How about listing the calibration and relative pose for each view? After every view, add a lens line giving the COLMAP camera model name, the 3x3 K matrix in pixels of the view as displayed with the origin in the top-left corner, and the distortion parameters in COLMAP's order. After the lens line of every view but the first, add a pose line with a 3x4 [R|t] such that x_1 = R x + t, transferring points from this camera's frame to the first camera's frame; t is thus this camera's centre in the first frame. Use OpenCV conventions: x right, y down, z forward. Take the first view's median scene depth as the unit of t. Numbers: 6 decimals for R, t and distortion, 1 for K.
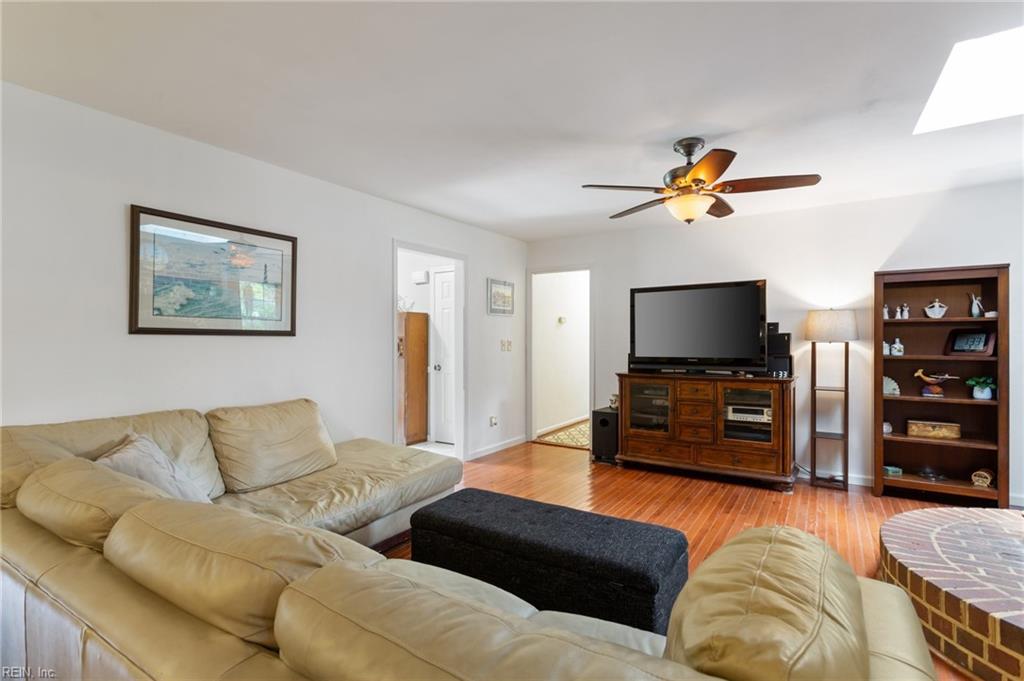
lens RADIAL K [[483.8, 0, 509.9], [0, 483.8, 342.2], [0, 0, 1]] dist [0.002691, 0.000786]
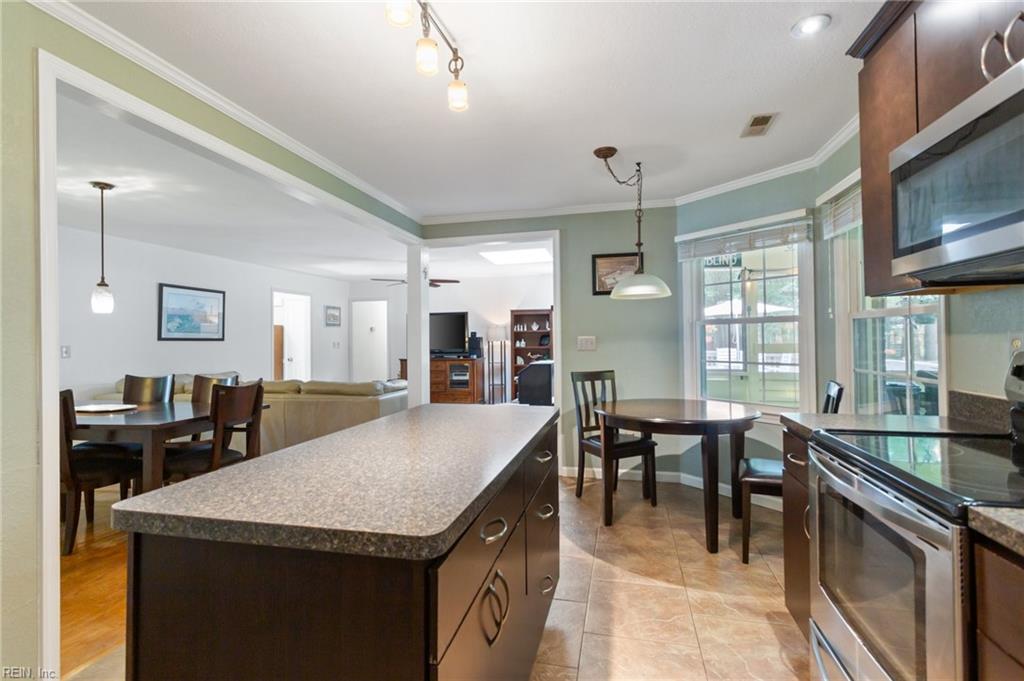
lens RADIAL K [[483.8, 0, 509.9], [0, 483.8, 342.2], [0, 0, 1]] dist [0.002691, 0.000786]
pose [[0.939549, -0.010832, 0.342242, -0.020934], [0.011678, 0.999932, -0.000411, 0.005756], [-0.342214, 0.004383, 0.939612, -1.035640]]
